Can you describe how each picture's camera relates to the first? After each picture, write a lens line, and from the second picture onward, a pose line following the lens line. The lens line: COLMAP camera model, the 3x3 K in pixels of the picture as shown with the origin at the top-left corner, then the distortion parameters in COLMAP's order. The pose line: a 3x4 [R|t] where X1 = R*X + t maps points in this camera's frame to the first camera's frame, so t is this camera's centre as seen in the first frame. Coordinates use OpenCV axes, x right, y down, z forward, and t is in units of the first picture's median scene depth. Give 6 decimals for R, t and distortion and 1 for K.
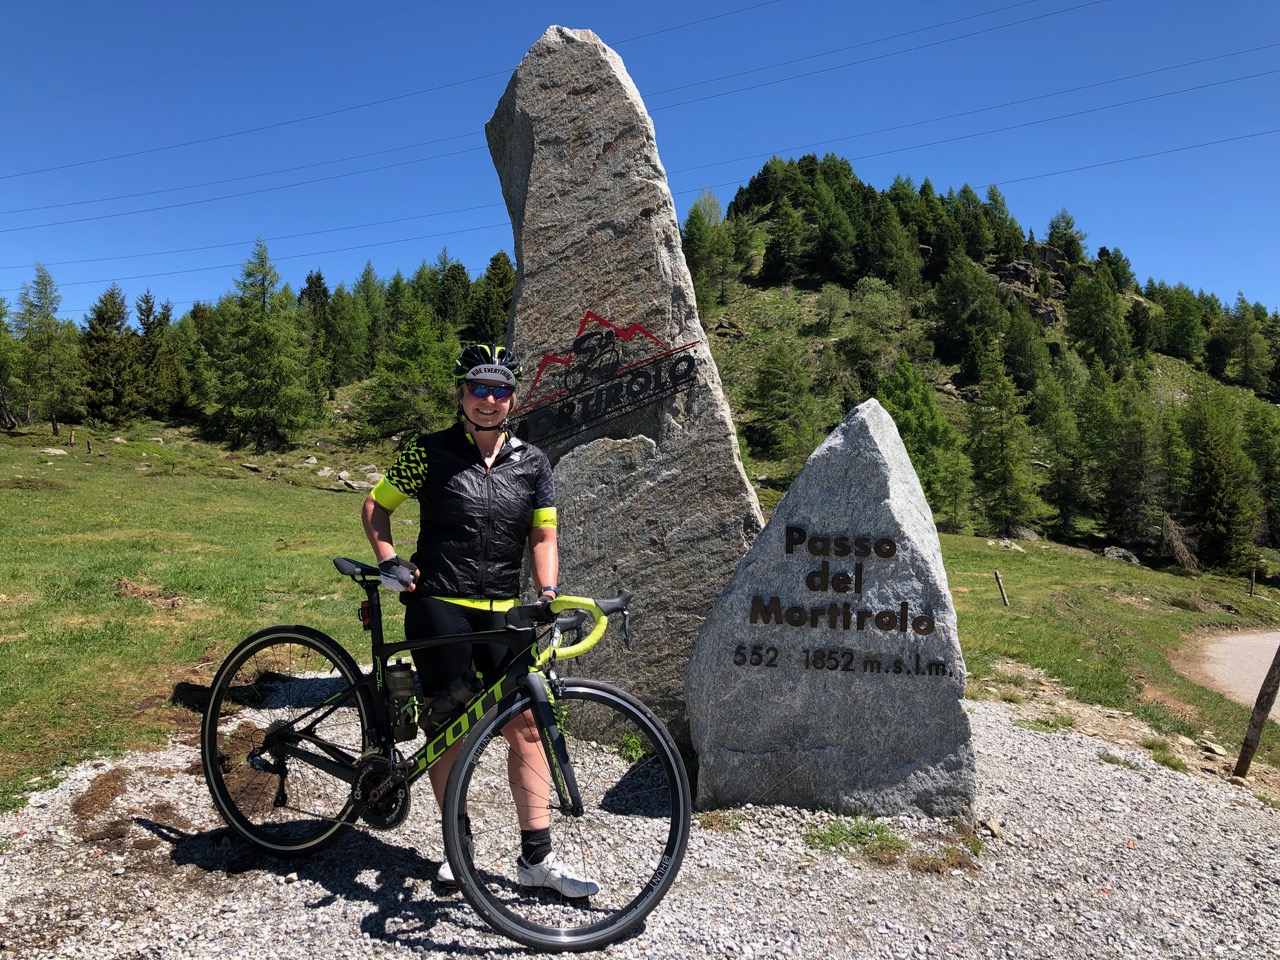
lens RADIAL K [[1045.9, 0, 646.0], [0, 1045.9, 466.7], [0, 0, 1]] dist [0.027939, -0.015484]
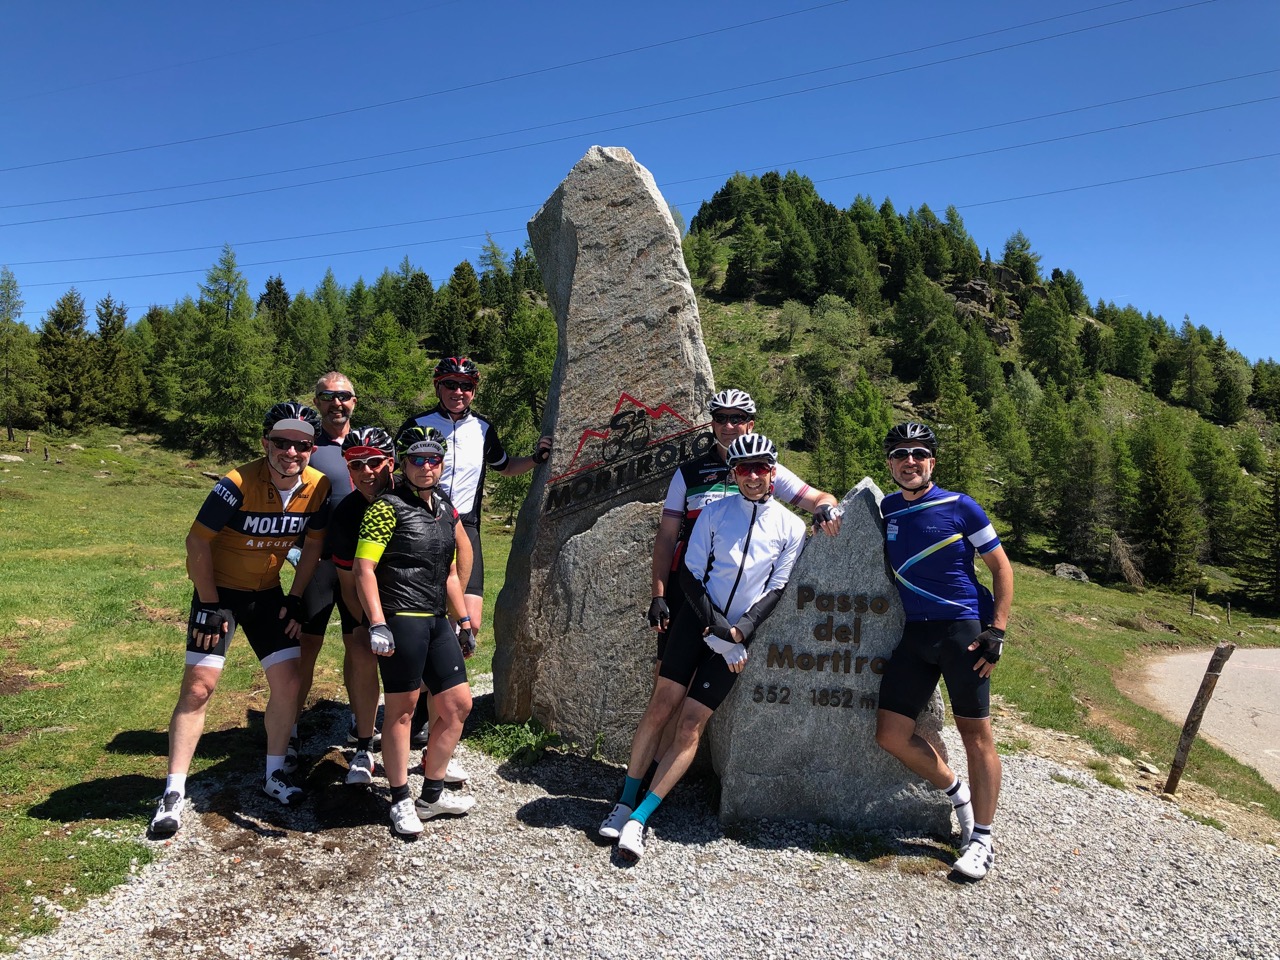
lens RADIAL K [[1045.9, 0, 650.4], [0, 1045.9, 462.9], [0, 0, 1]] dist [0.027939, -0.015484]
pose [[0.998997, 0.013198, 0.042799, -0.072845], [-0.012625, 0.999827, -0.013645, -0.054613], [-0.042972, 0.013091, 0.998991, -0.162329]]
